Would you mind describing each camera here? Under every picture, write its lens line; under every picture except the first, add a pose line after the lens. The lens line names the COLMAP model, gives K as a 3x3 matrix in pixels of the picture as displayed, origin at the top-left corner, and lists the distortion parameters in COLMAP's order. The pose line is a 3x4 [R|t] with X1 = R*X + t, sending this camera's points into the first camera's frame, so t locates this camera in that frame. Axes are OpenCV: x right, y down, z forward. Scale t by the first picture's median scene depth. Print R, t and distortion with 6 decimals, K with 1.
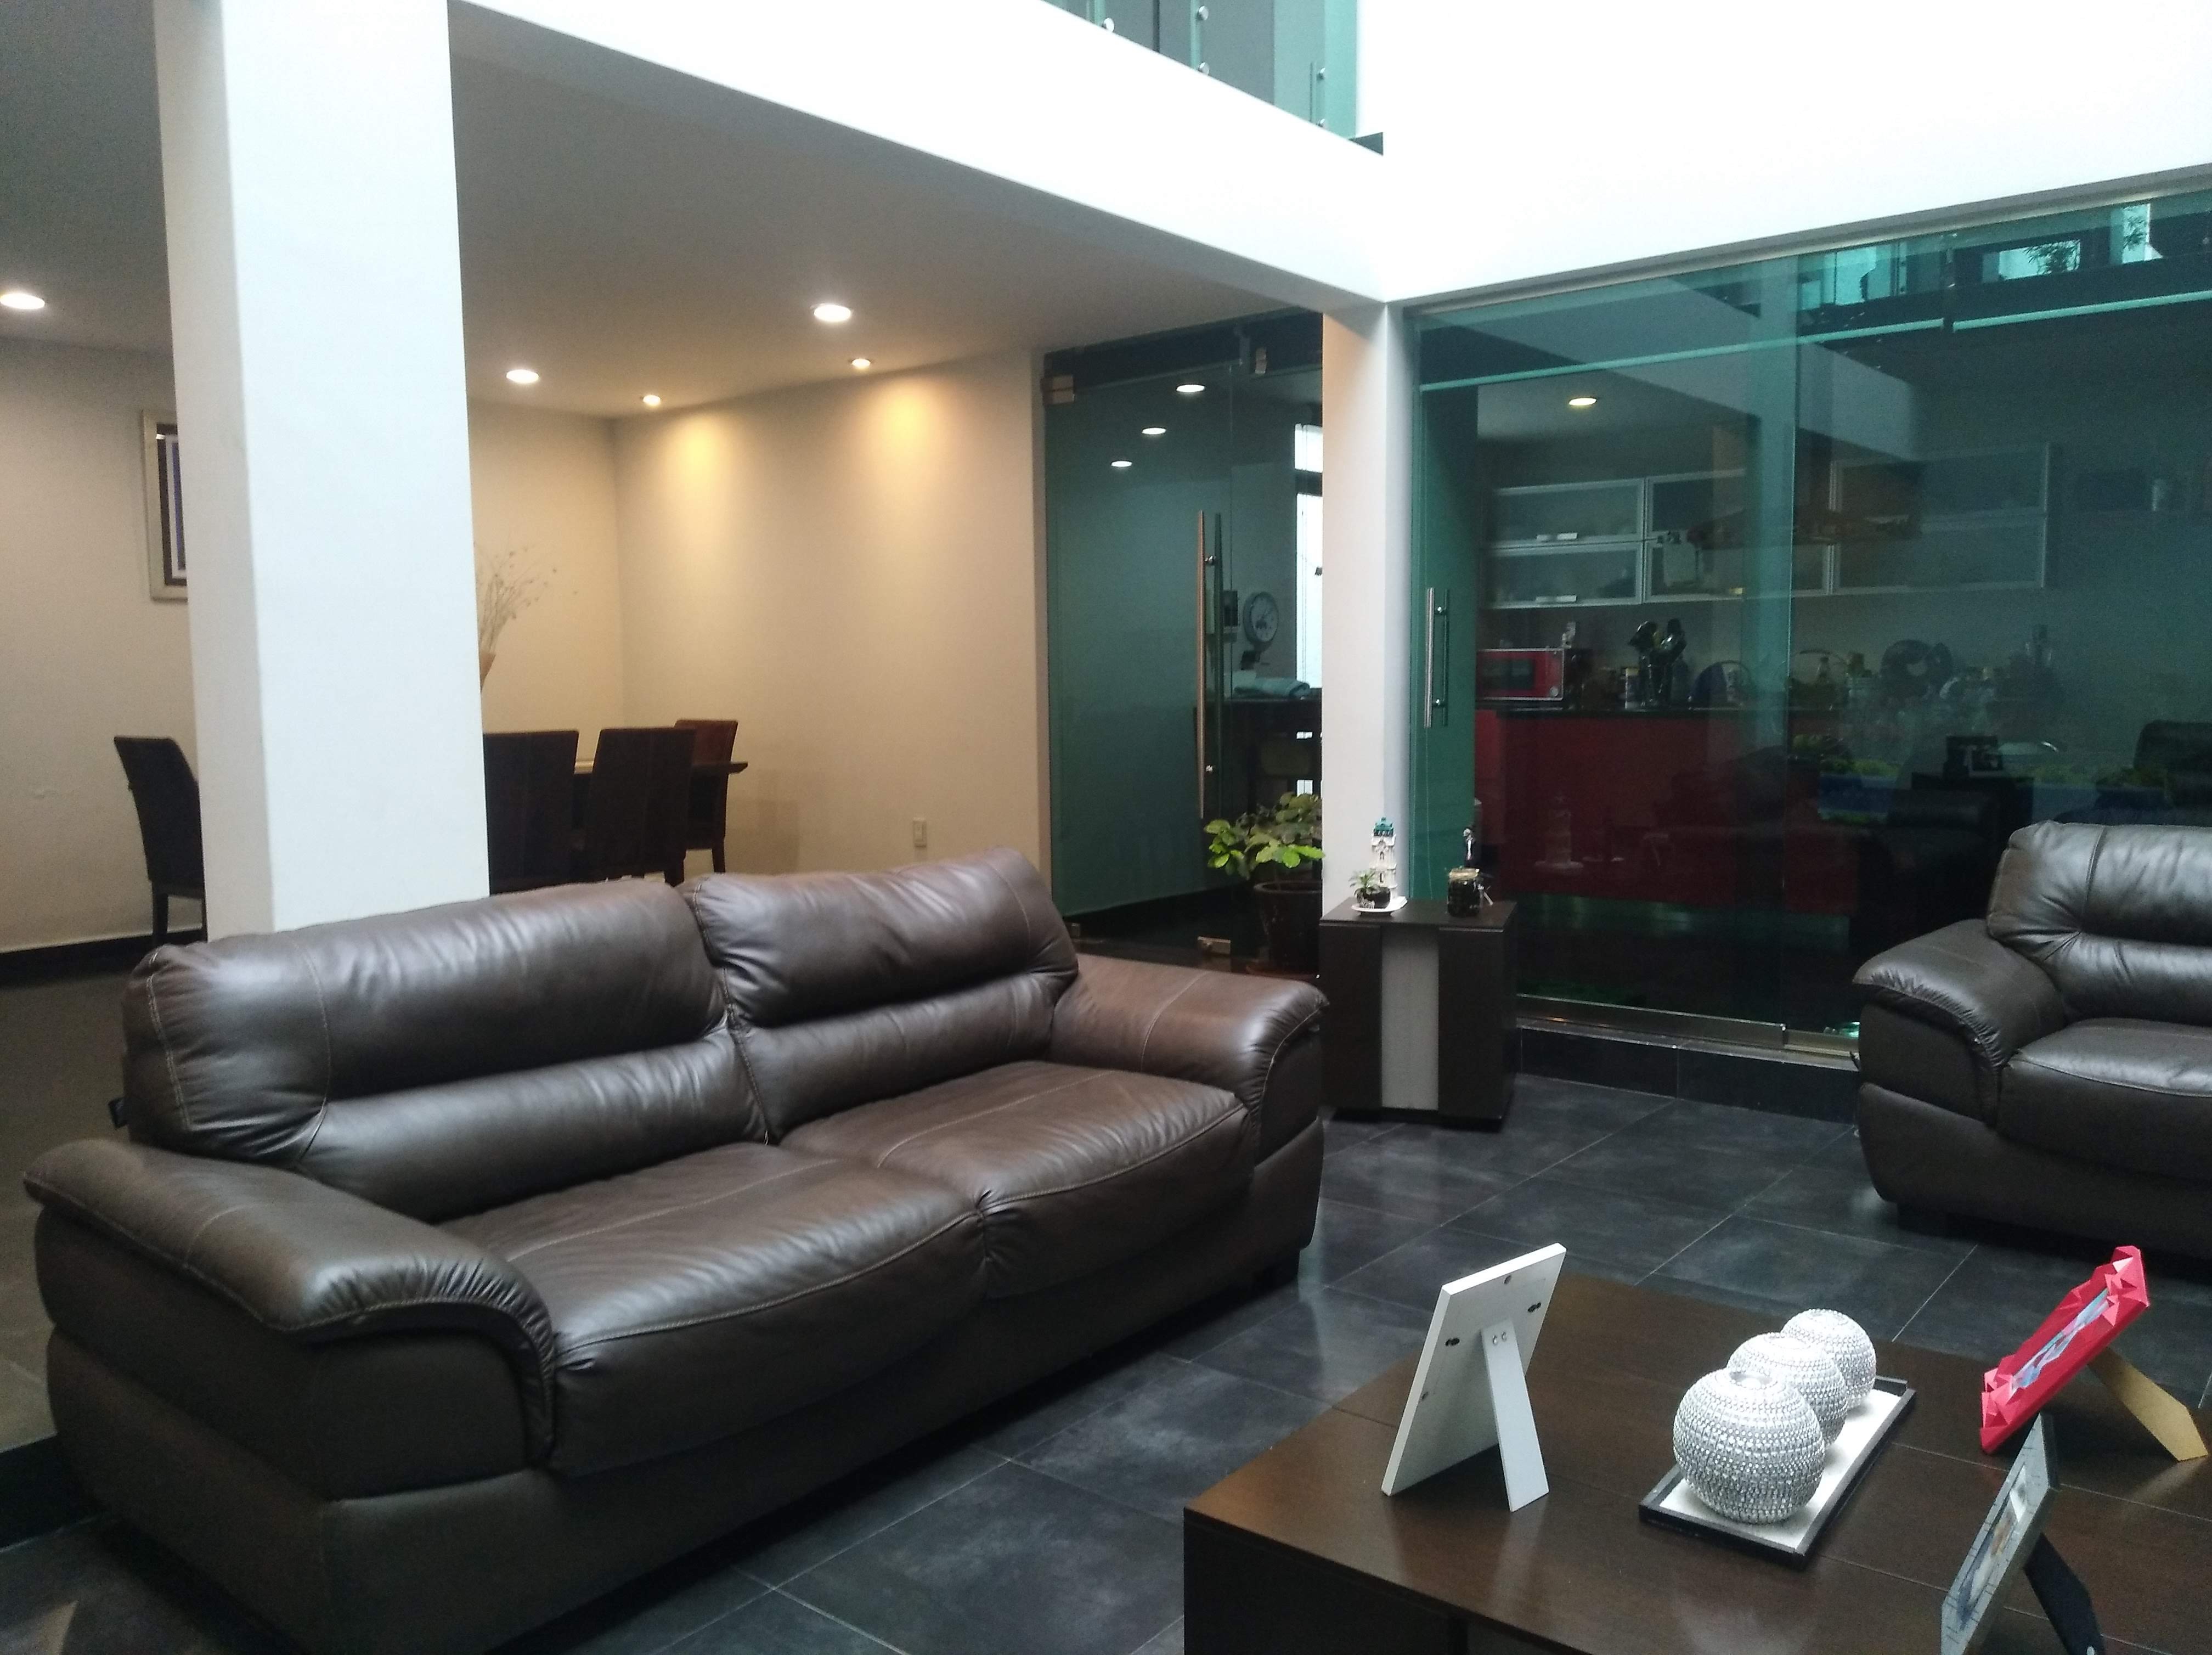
lens RADIAL K [[1701.9, 0, 1106.0], [0, 1701.9, 827.5], [0, 0, 1]] dist [0.075889, -0.133064]
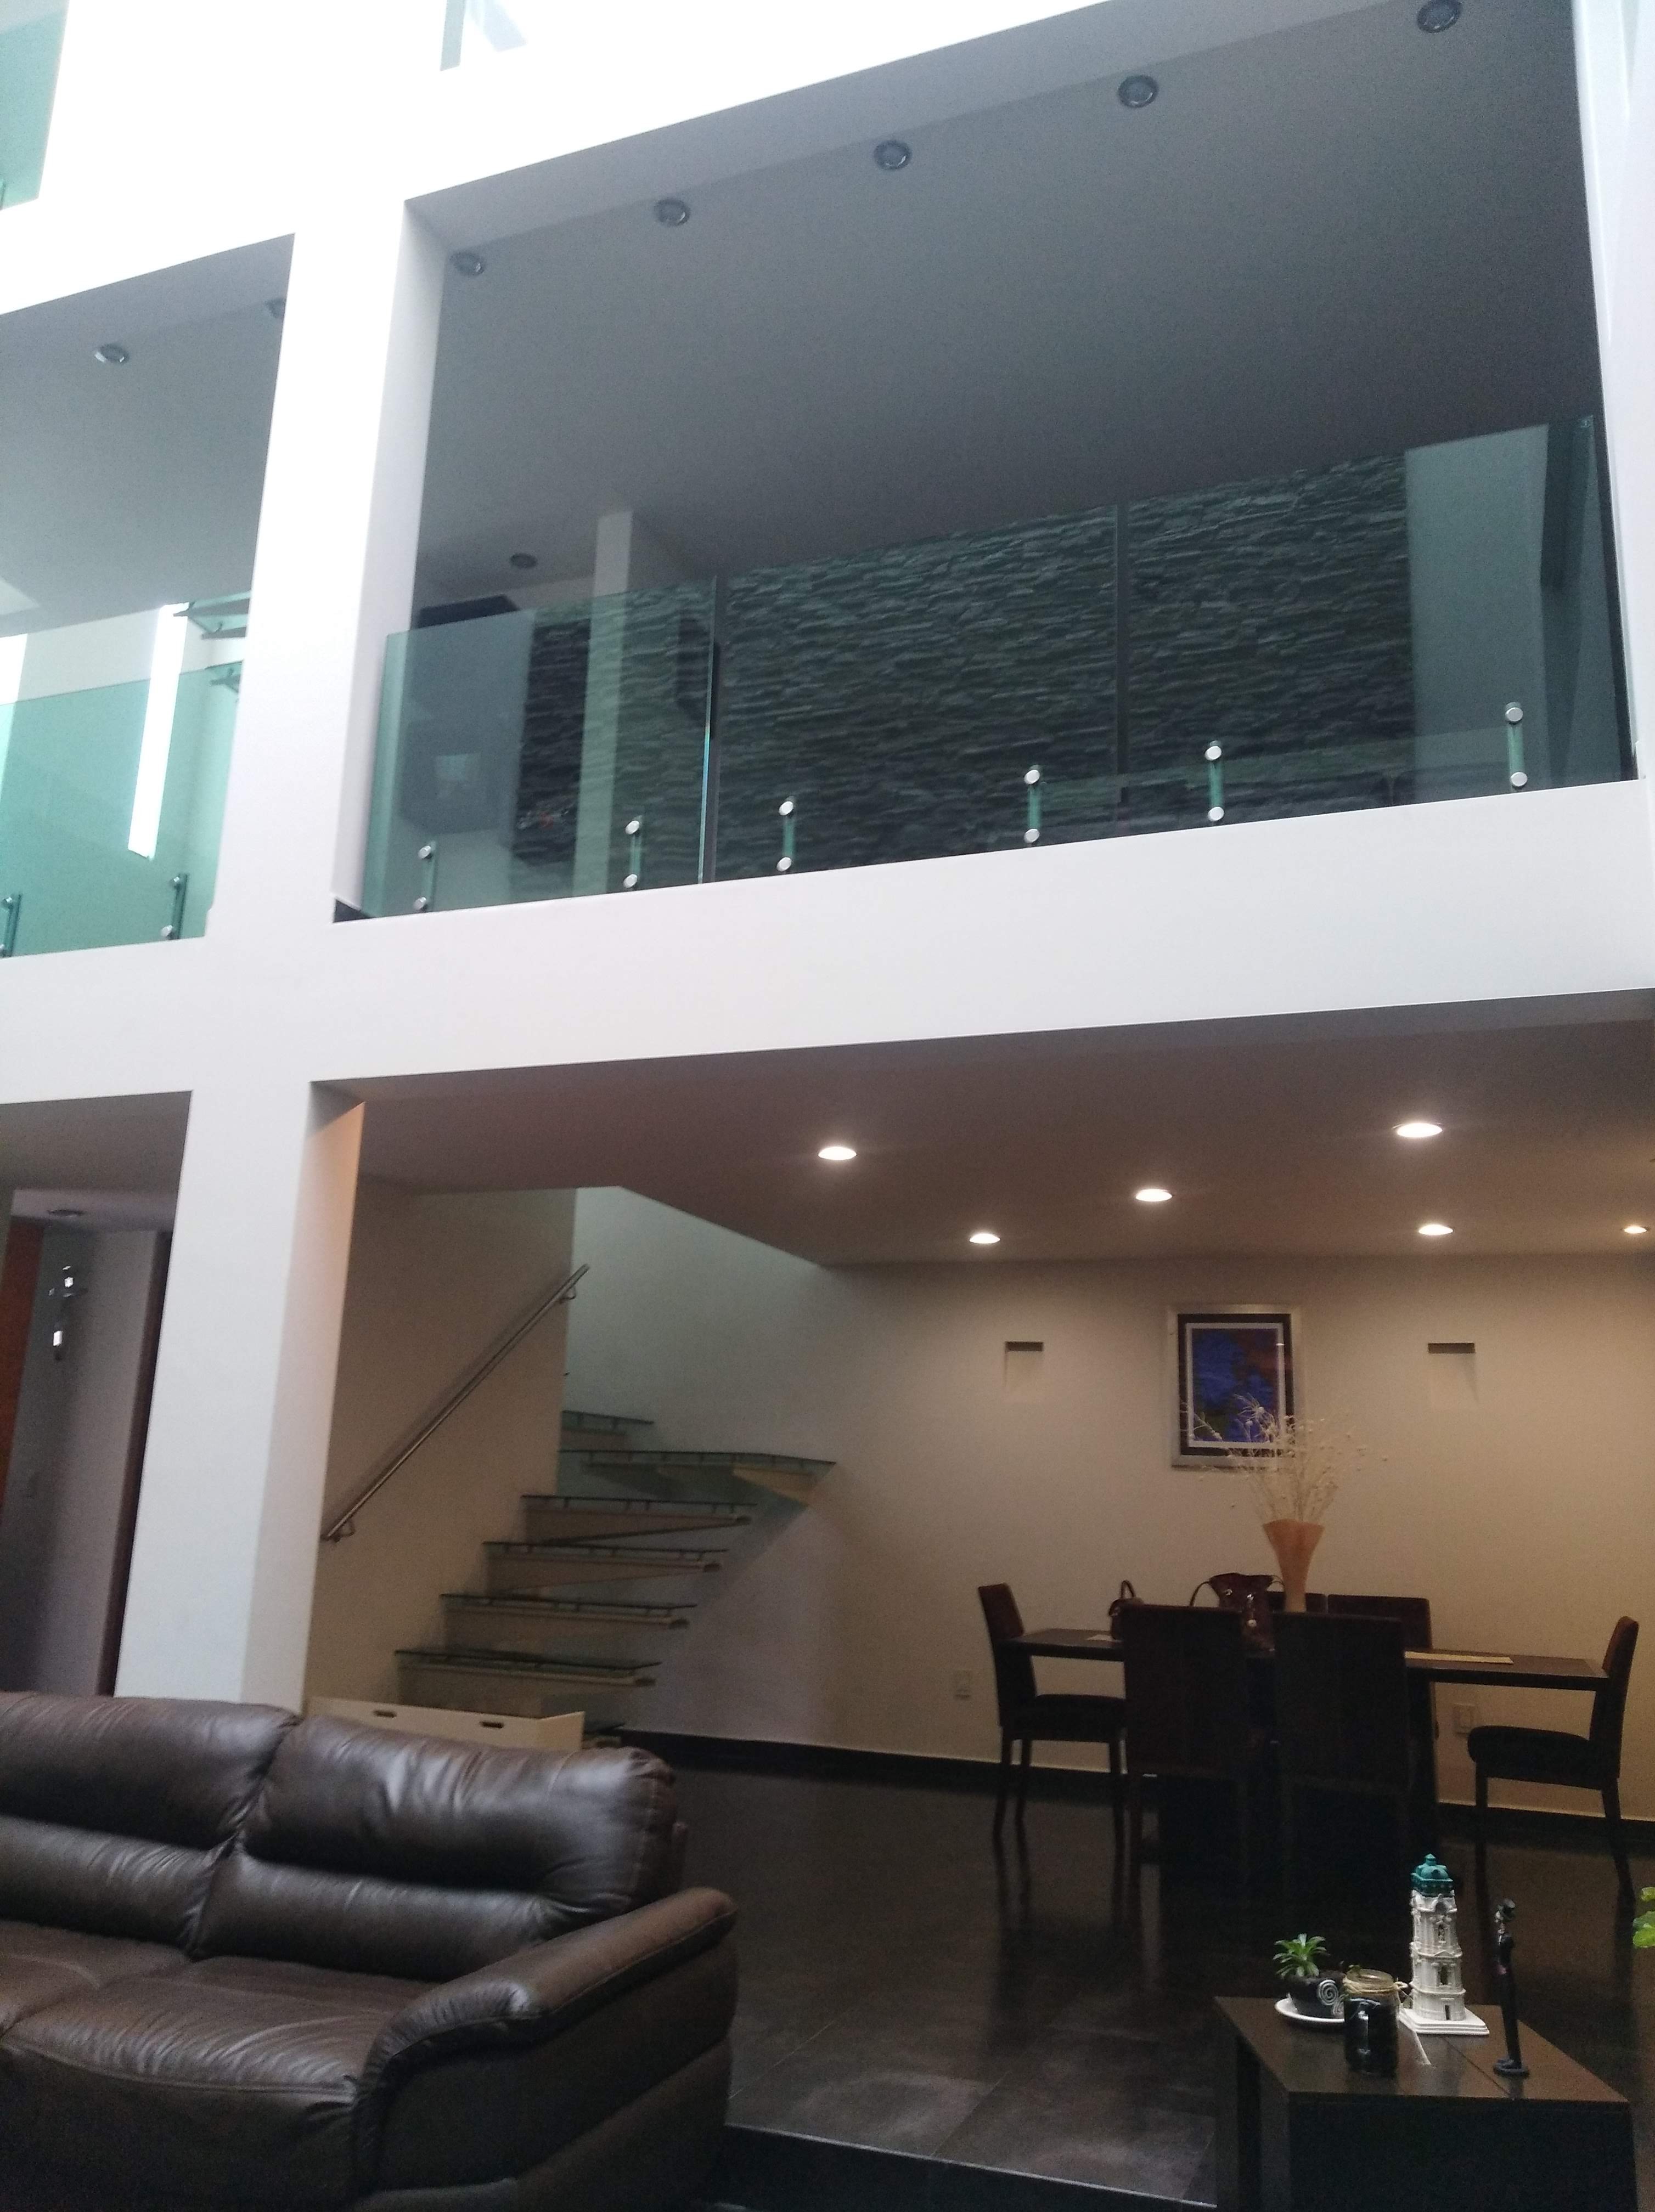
lens RADIAL K [[1701.9, 0, 832.7], [0, 1701.9, 1114.8], [0, 0, 1]] dist [0.075889, -0.133064]
pose [[0.308859, -0.199185, -0.930017, 1.102642], [-0.123887, 0.961069, -0.246979, -0.127401], [0.943005, 0.191499, 0.272159, 0.953636]]
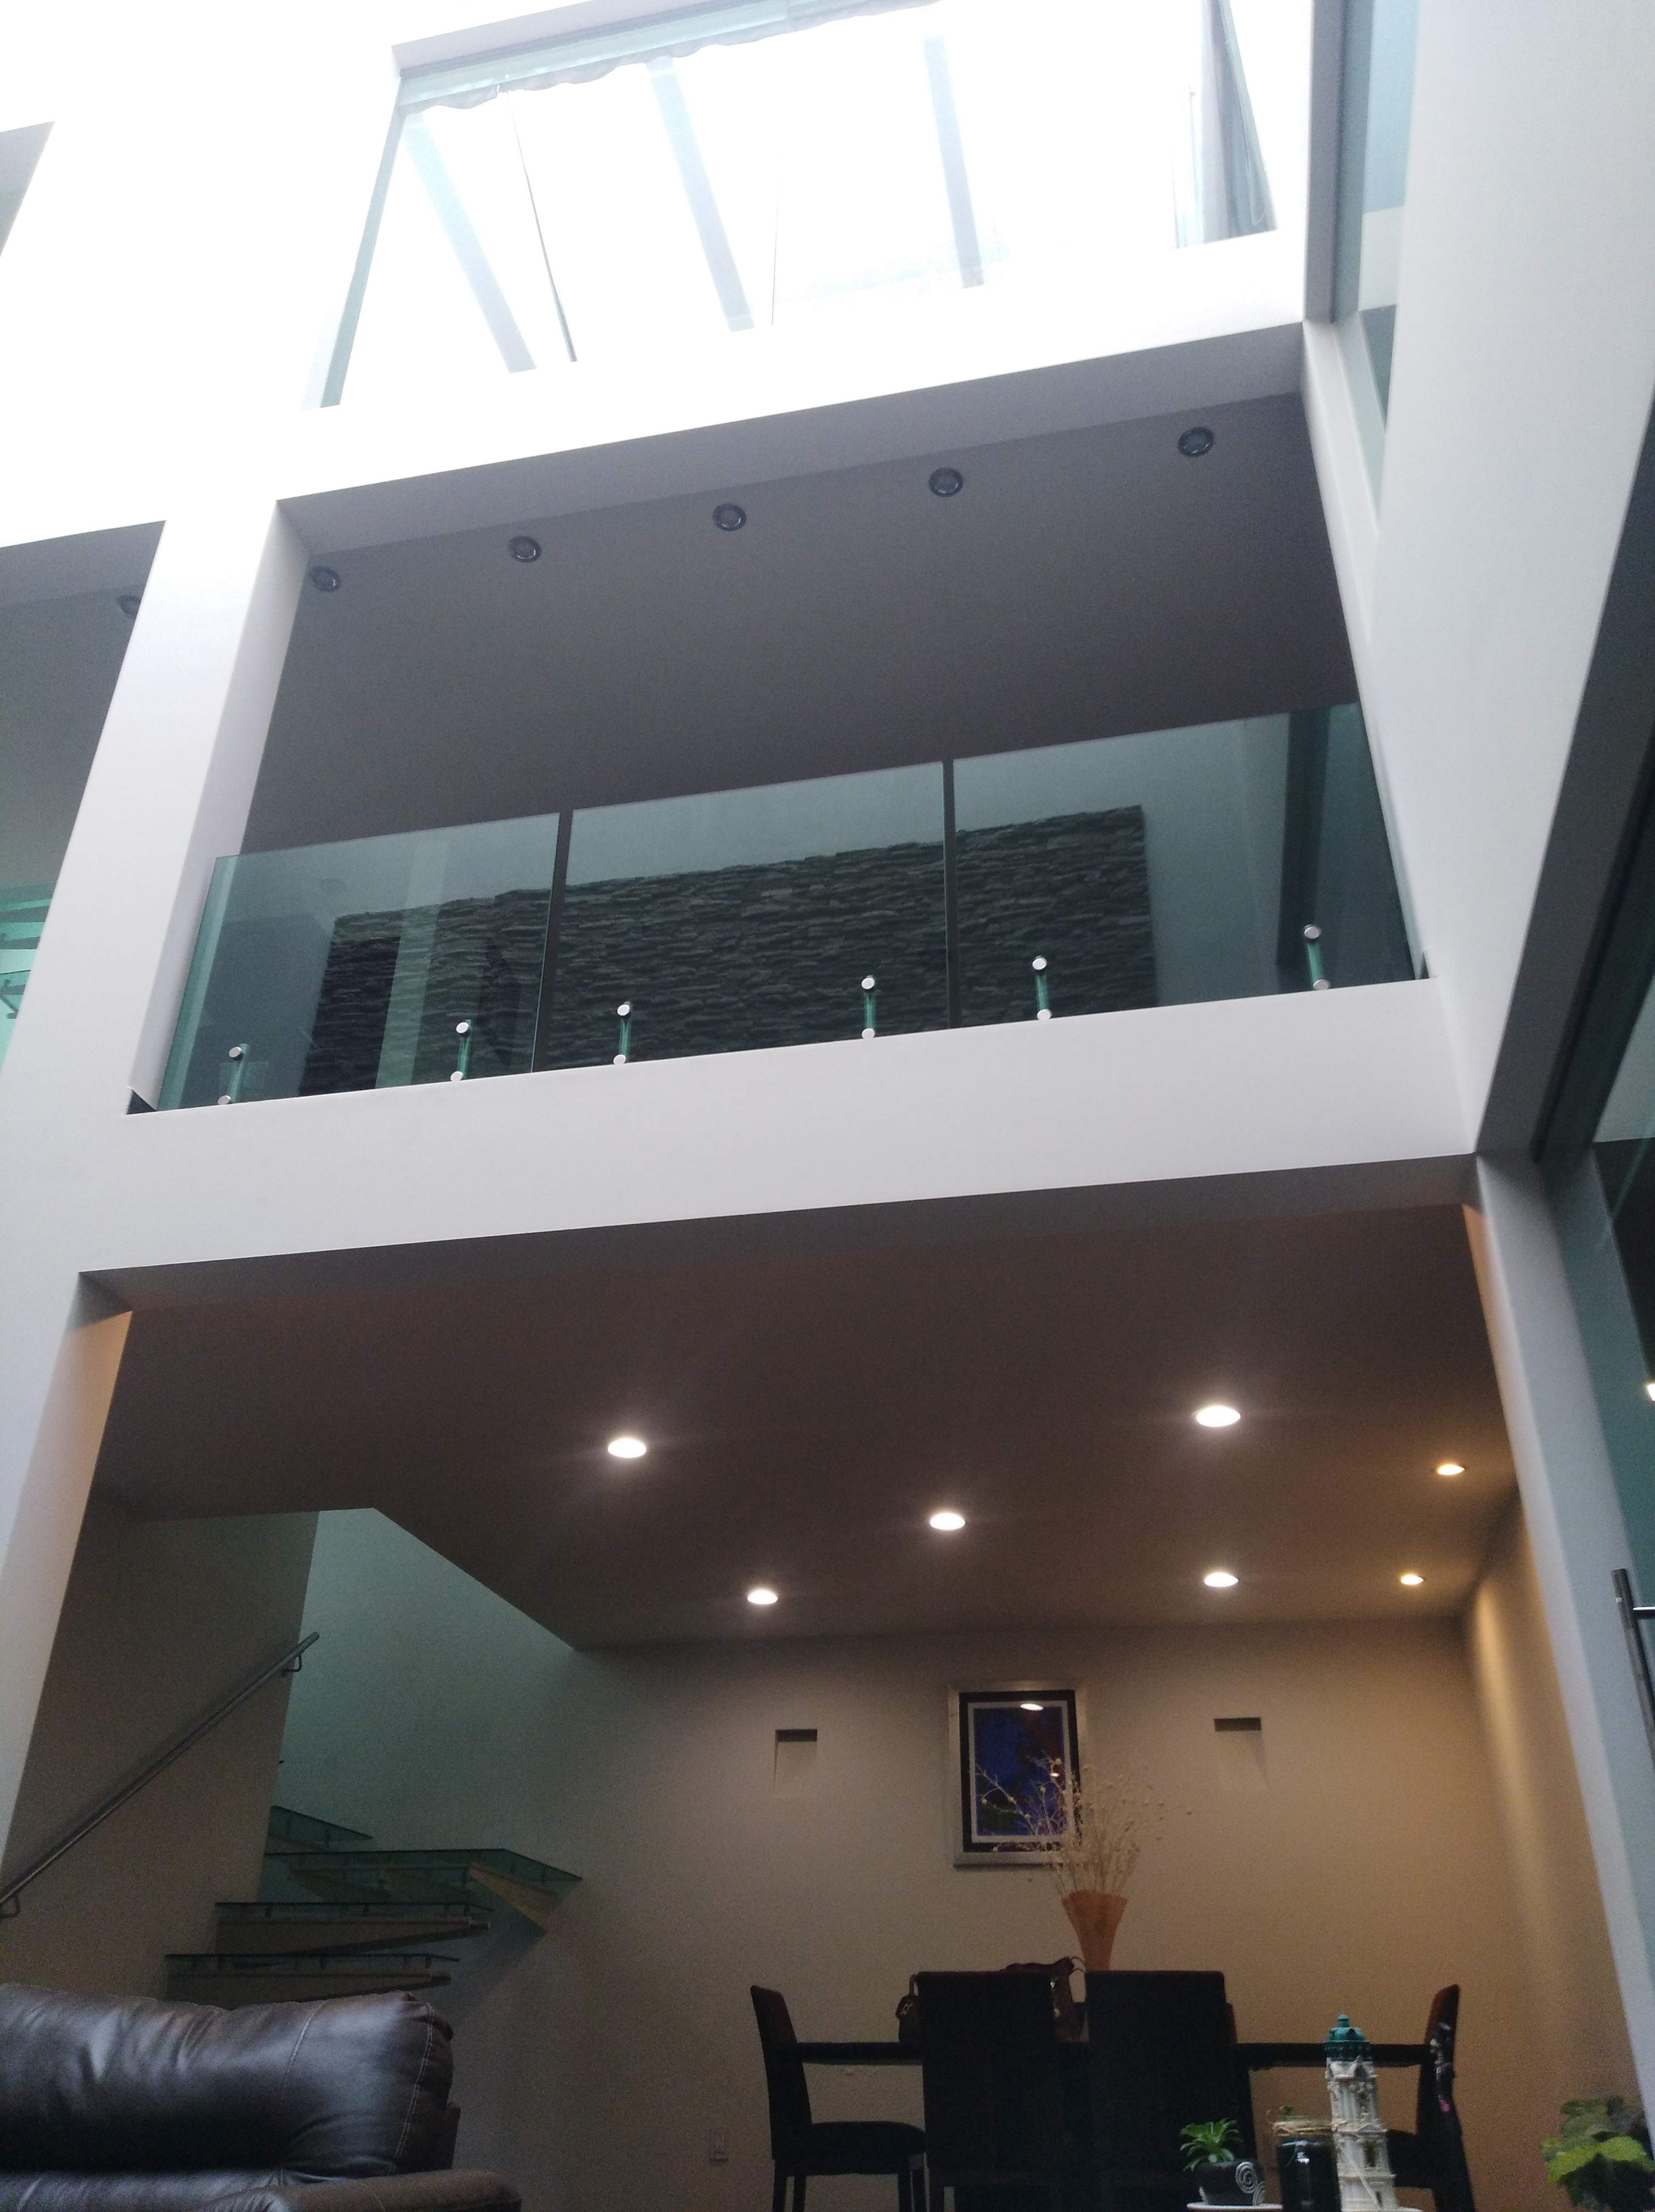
lens RADIAL K [[1709.8, 0, 827.5], [0, 1709.8, 1106.0], [0, 0, 1]] dist [0.035937, -0.070179]
pose [[0.452433, -0.442128, -0.774485, 0.980804], [-0.096109, 0.839222, -0.535228, 0.084009], [0.886605, 0.316590, 0.337199, 0.950467]]
